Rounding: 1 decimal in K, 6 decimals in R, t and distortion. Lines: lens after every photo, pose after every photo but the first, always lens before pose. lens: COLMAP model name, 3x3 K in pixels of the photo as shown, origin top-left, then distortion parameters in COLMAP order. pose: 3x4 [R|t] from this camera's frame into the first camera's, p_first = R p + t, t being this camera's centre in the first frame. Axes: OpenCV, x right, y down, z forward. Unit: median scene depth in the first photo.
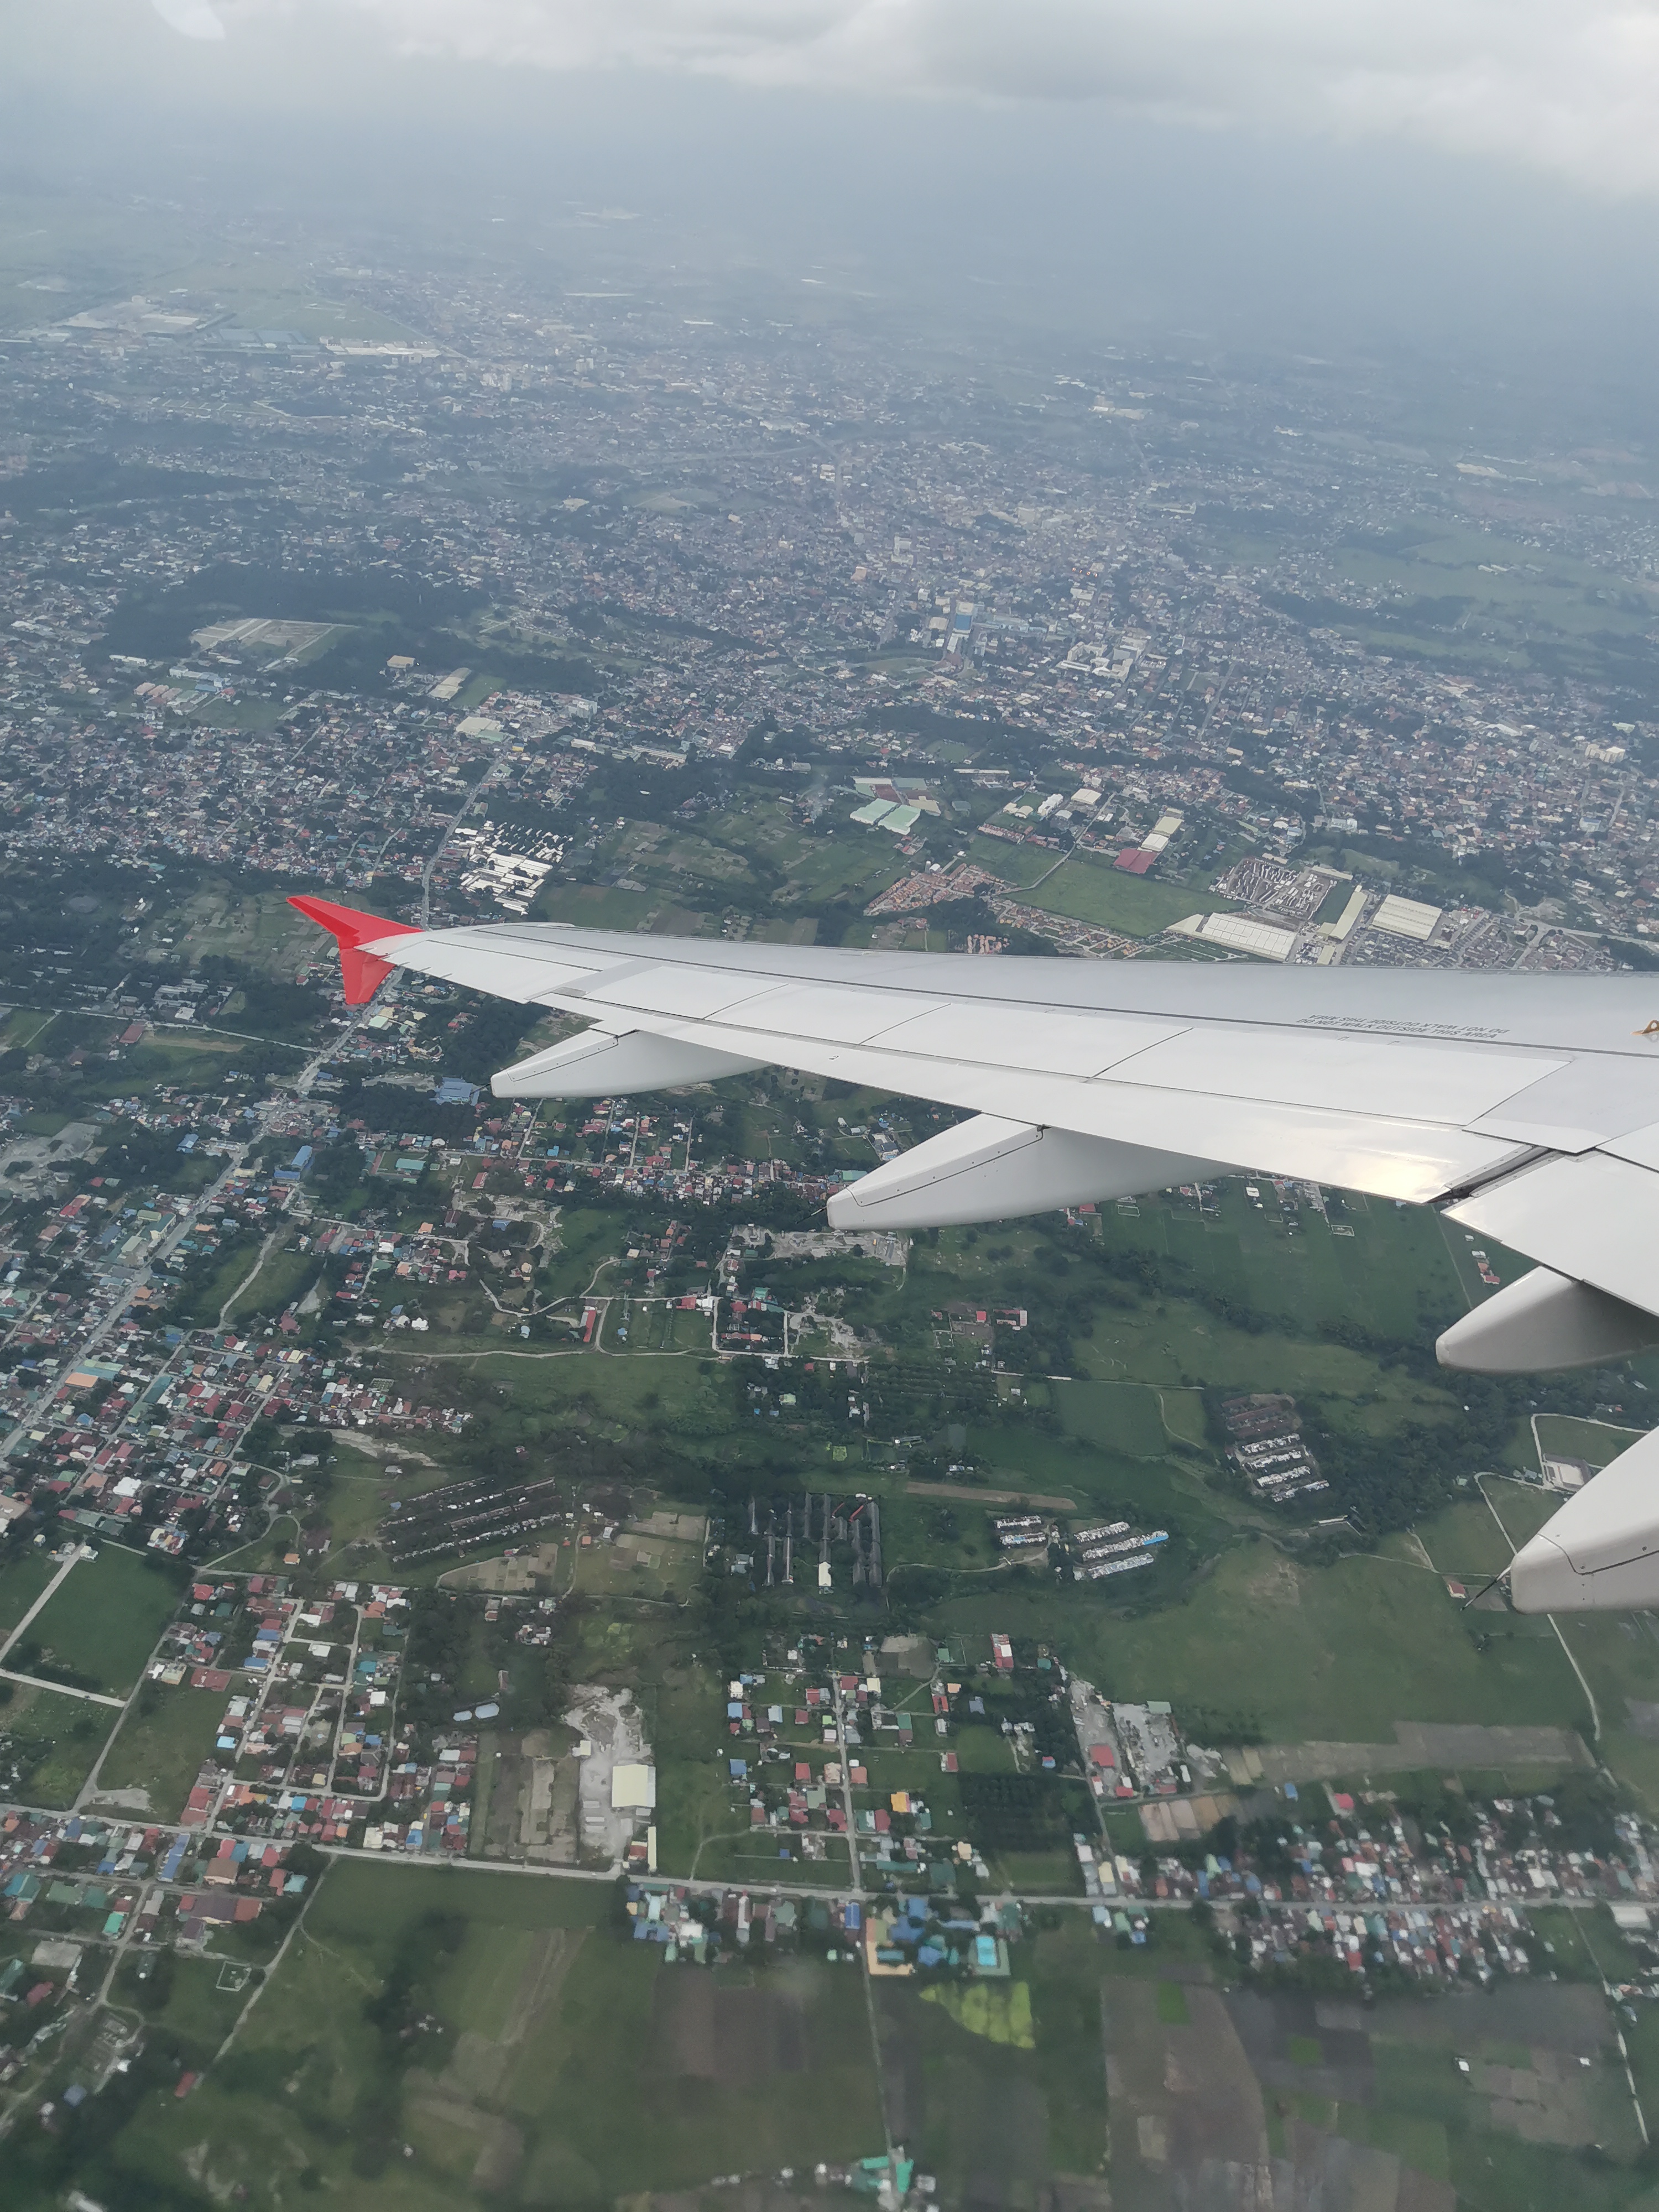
lens RADIAL K [[1733.4, 0, 830.2], [0, 1733.4, 808.6], [0, 0, 1]] dist [-0.026032, -0.012733]
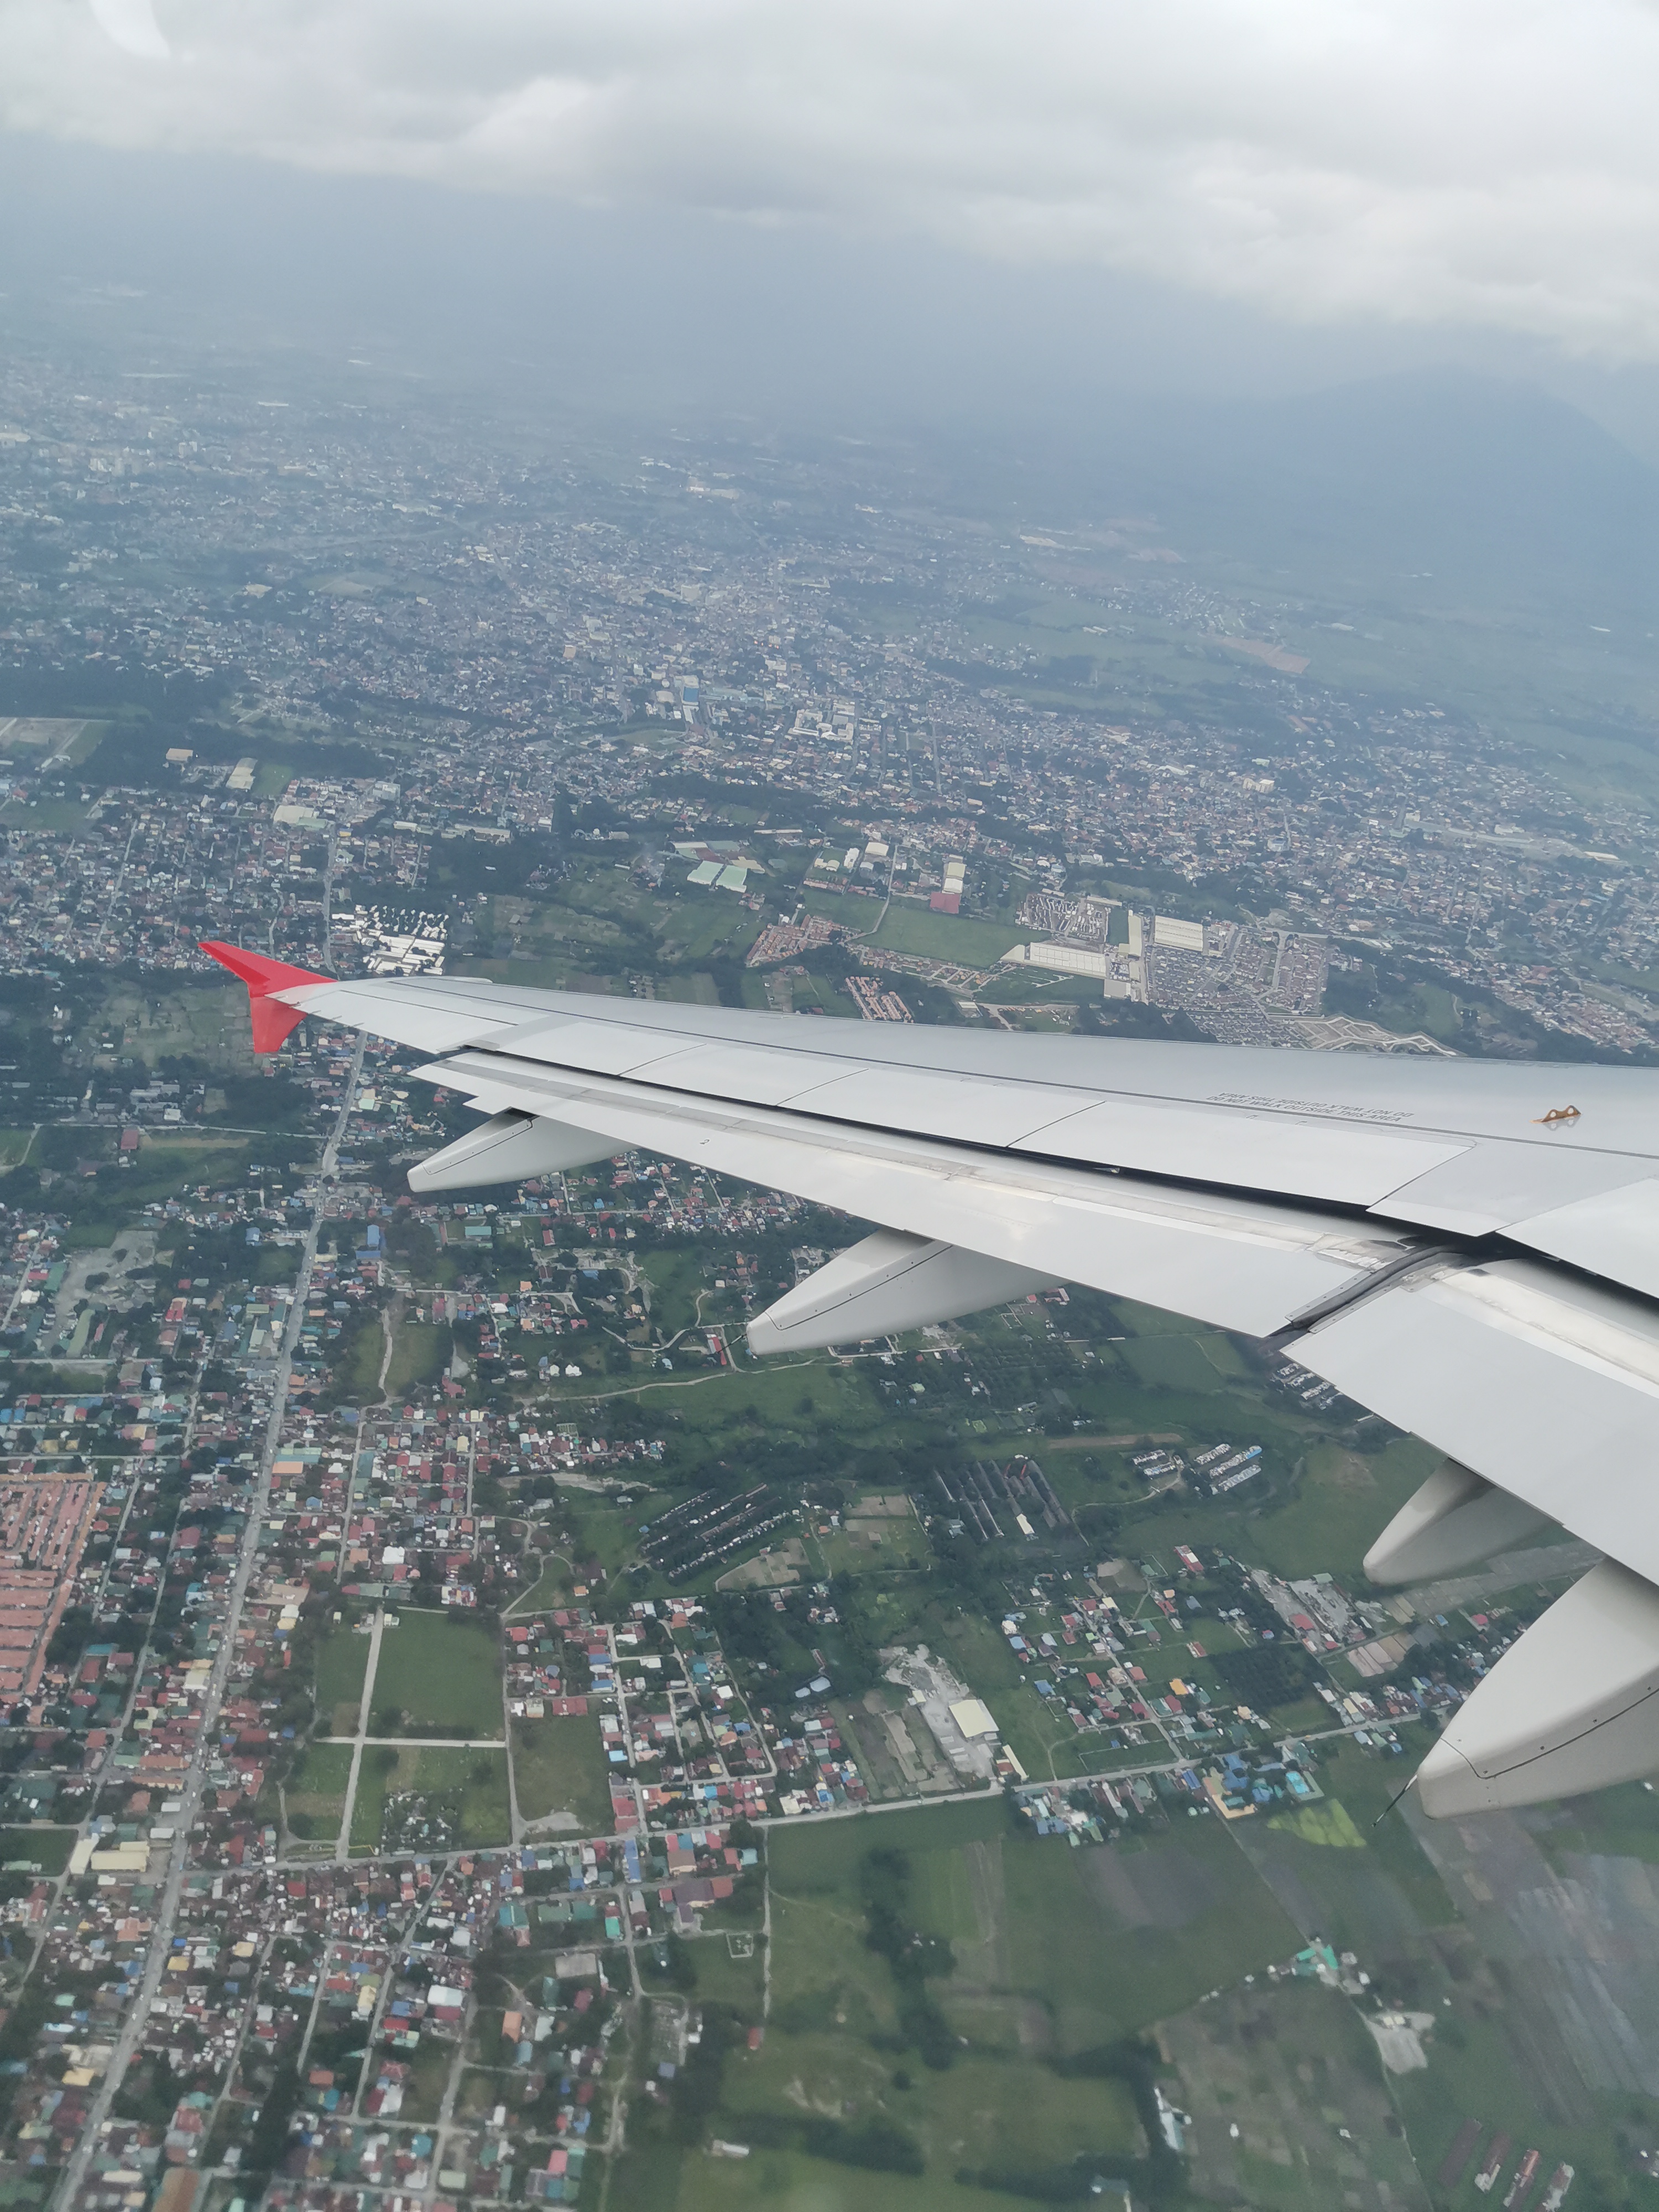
lens RADIAL K [[1733.4, 0, 830.2], [0, 1733.4, 808.6], [0, 0, 1]] dist [-0.026032, -0.012733]
pose [[0.955751, -0.055400, 0.288915, -0.348545], [0.067888, 0.997135, -0.033374, 0.004991], [-0.286238, 0.051511, 0.956773, -0.056770]]
